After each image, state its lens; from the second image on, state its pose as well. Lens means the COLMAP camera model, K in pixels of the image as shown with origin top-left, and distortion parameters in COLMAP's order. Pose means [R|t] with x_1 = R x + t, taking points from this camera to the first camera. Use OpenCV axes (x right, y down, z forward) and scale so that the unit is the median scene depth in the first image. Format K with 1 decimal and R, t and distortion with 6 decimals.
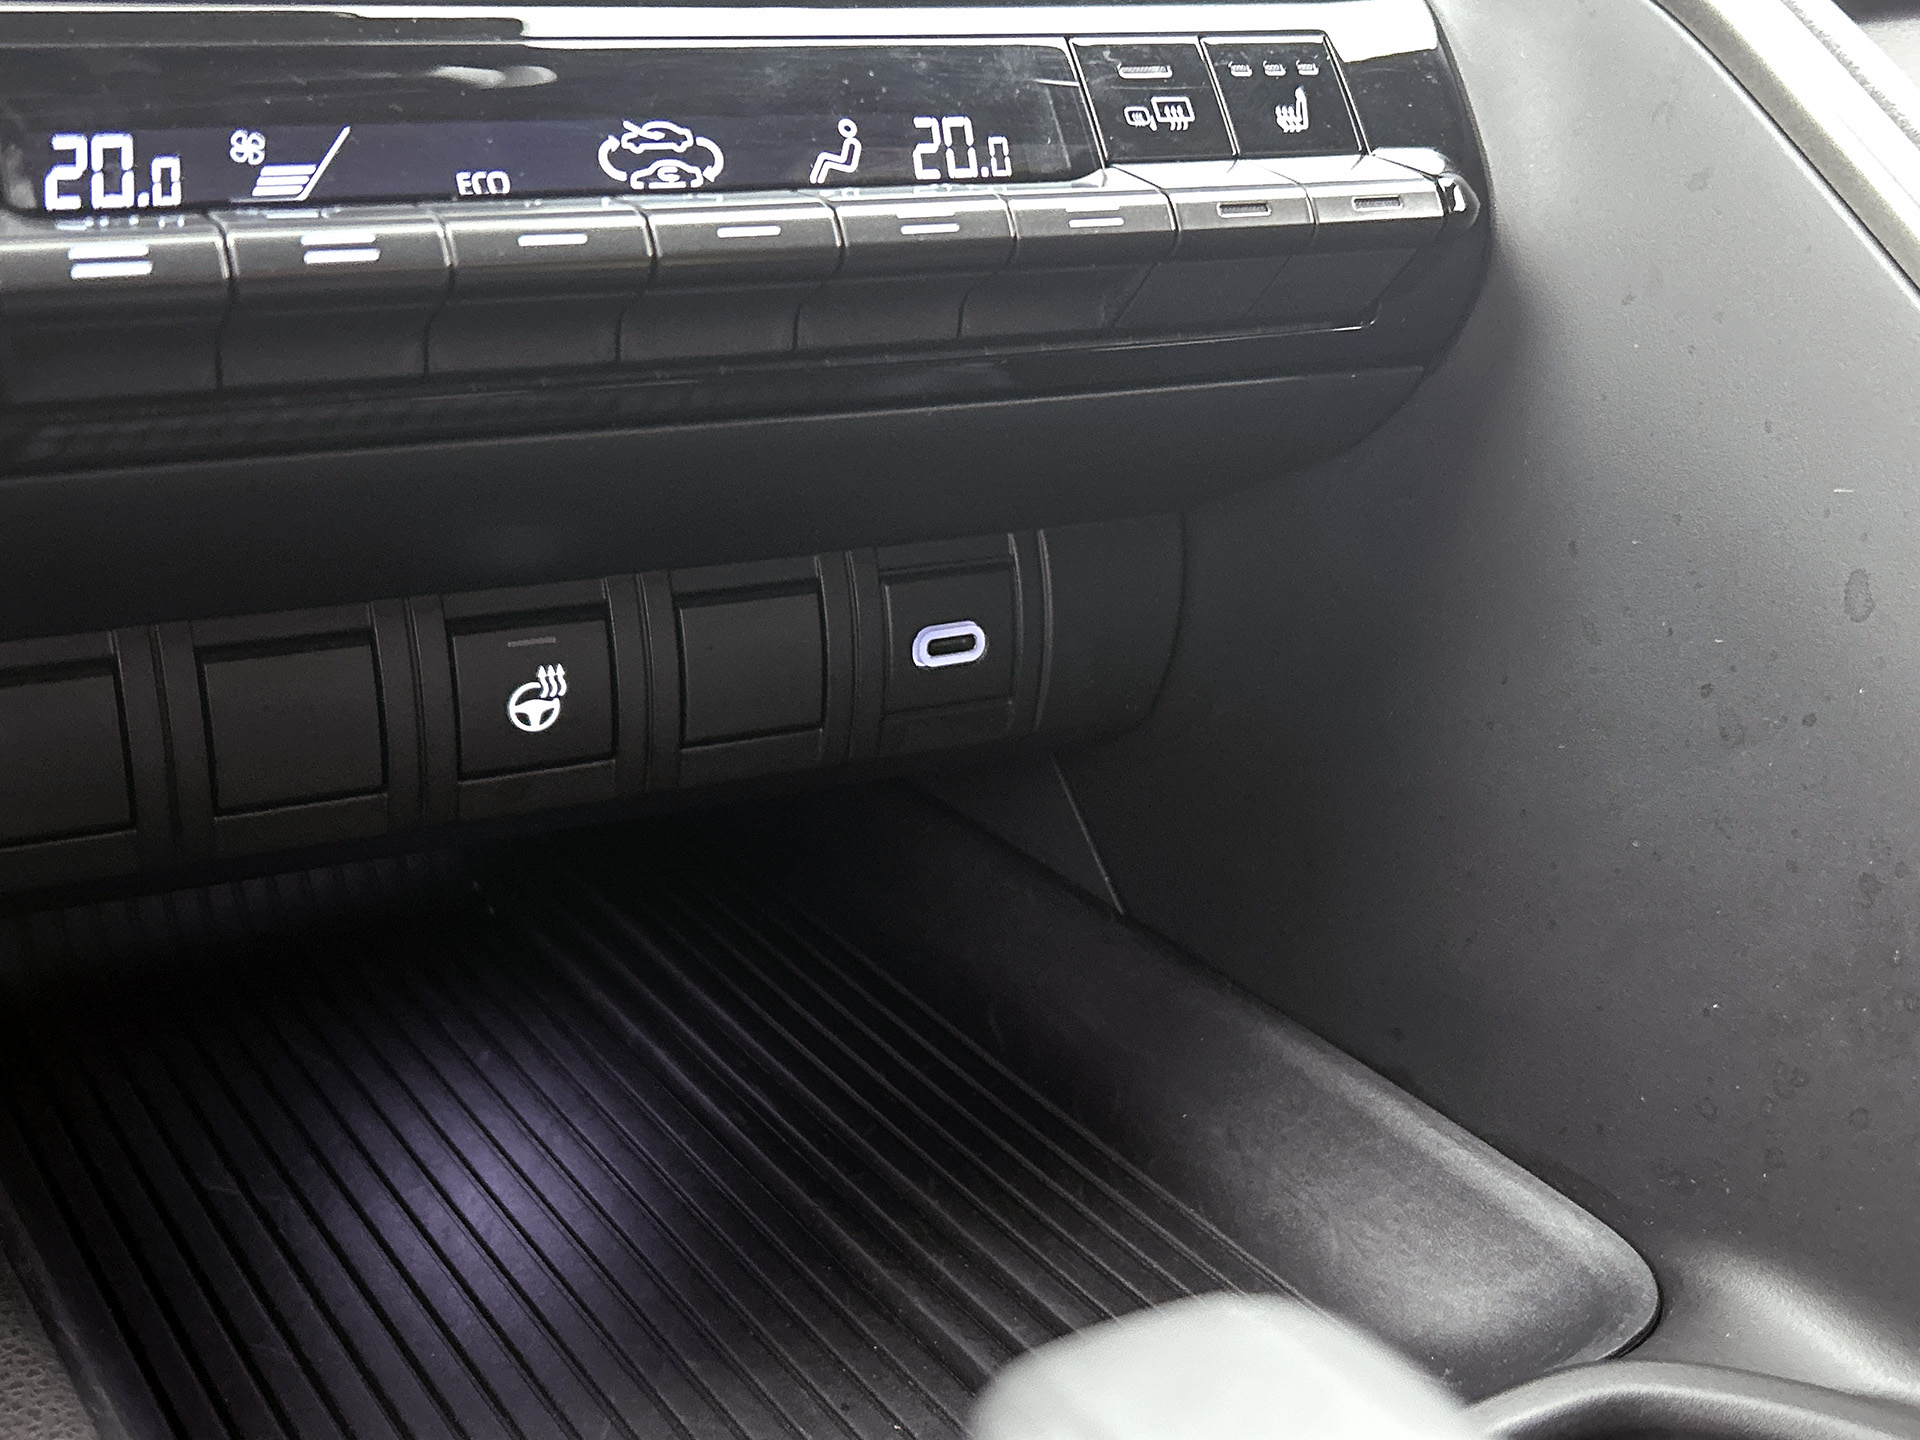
lens RADIAL K [[2141.9, 0, 918.2], [0, 2141.9, 689.8], [0, 0, 1]] dist [0.056235, 0.000000]
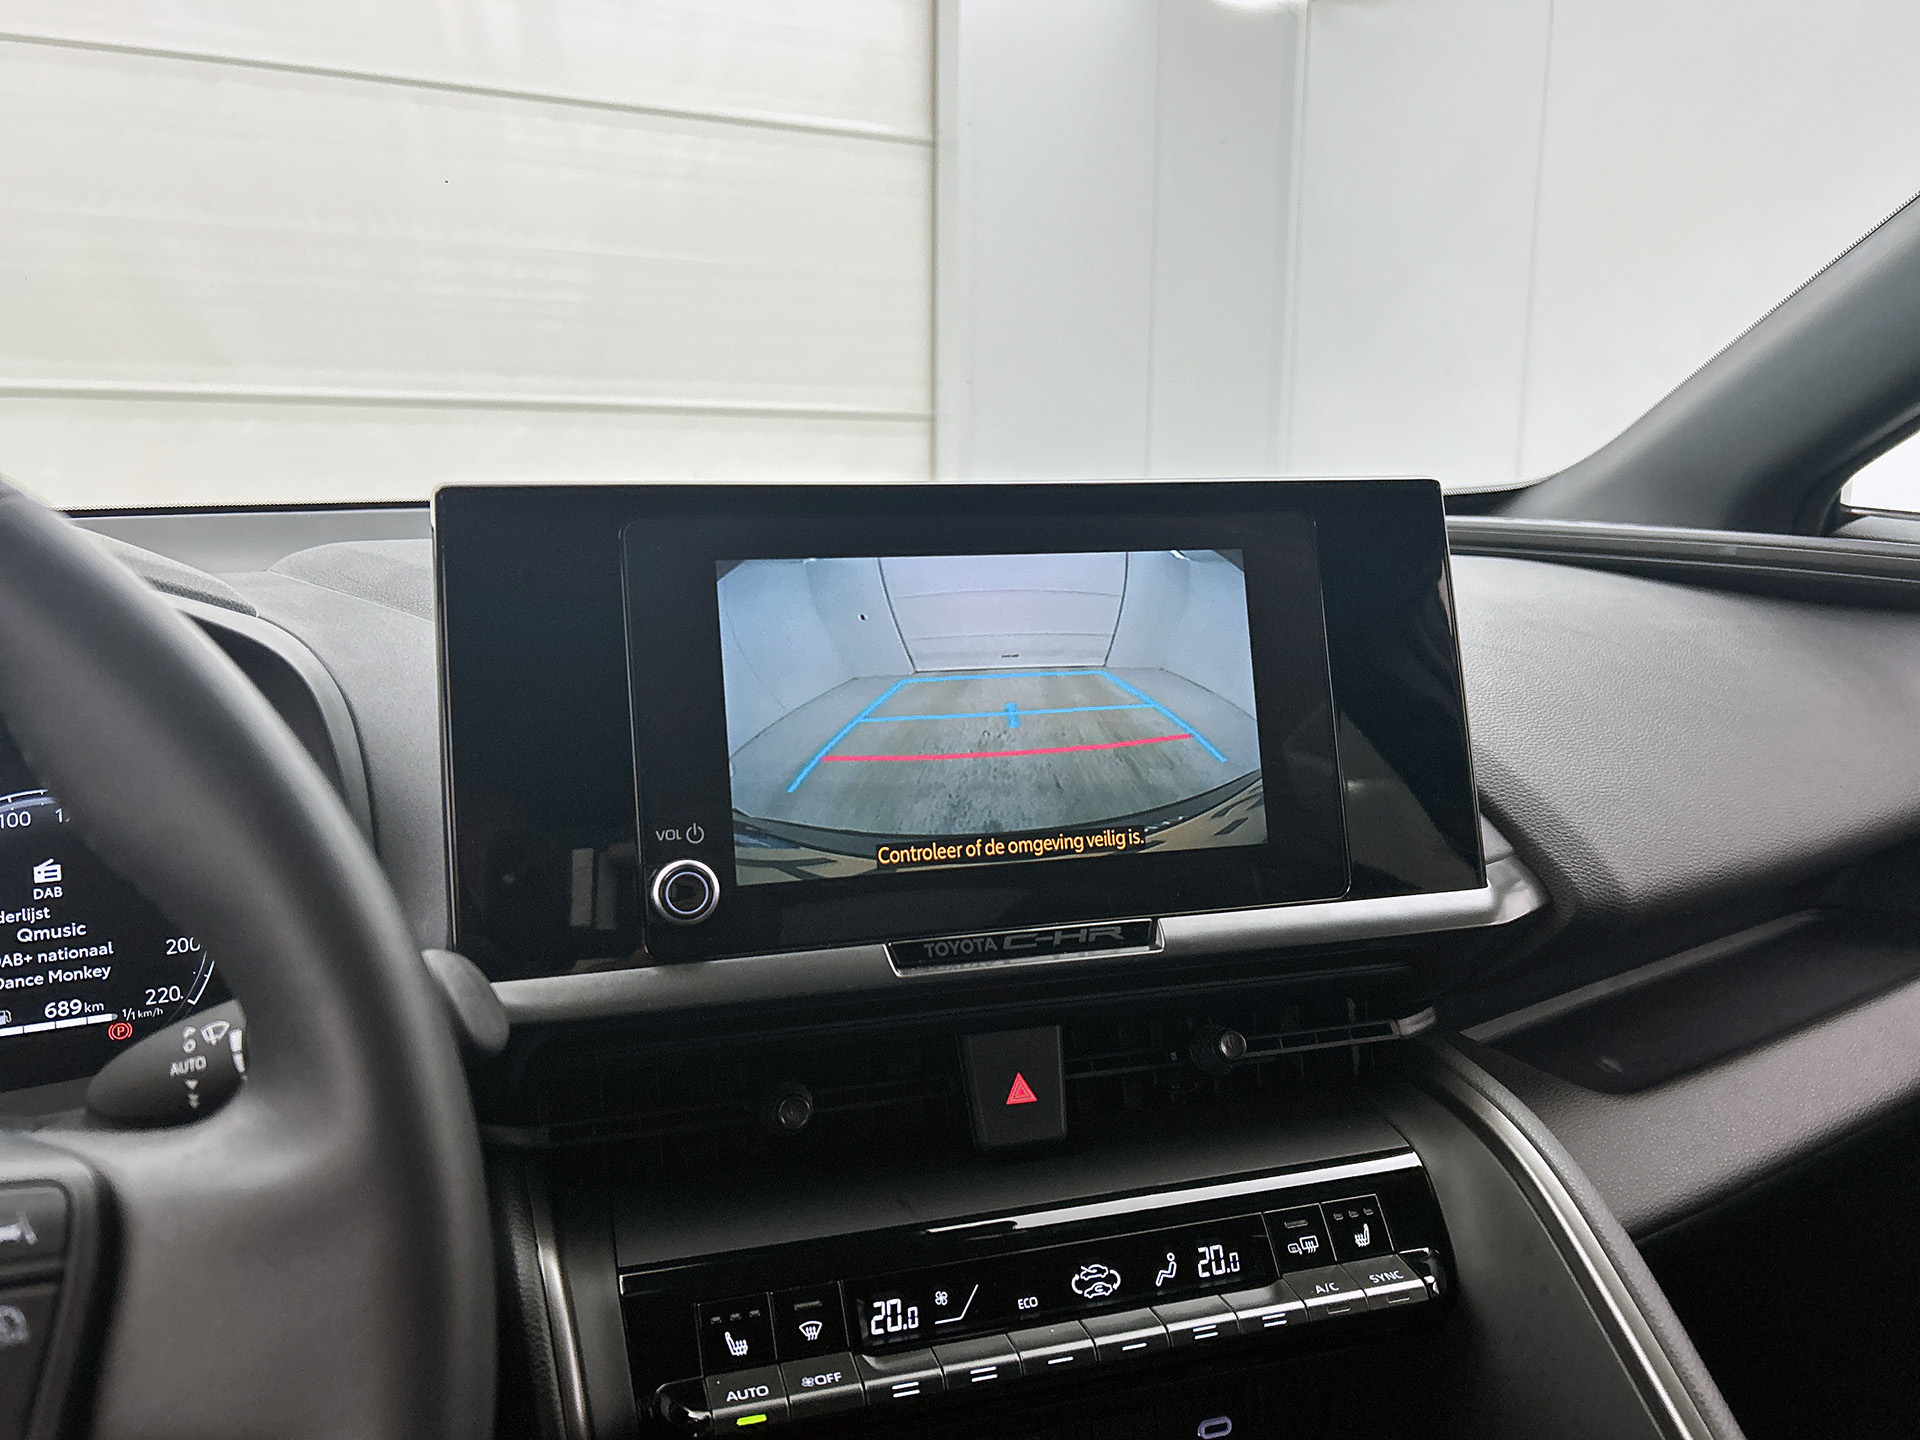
lens RADIAL K [[1446.1, 0, 952.0], [0, 1446.1, 734.5], [0, 0, 1]] dist [0.057523, -0.085807]
pose [[0.987552, -0.006919, -0.157141, -0.013793], [-0.023478, 0.981356, -0.190758, -0.507952], [0.155531, 0.192073, 0.968978, -0.727619]]
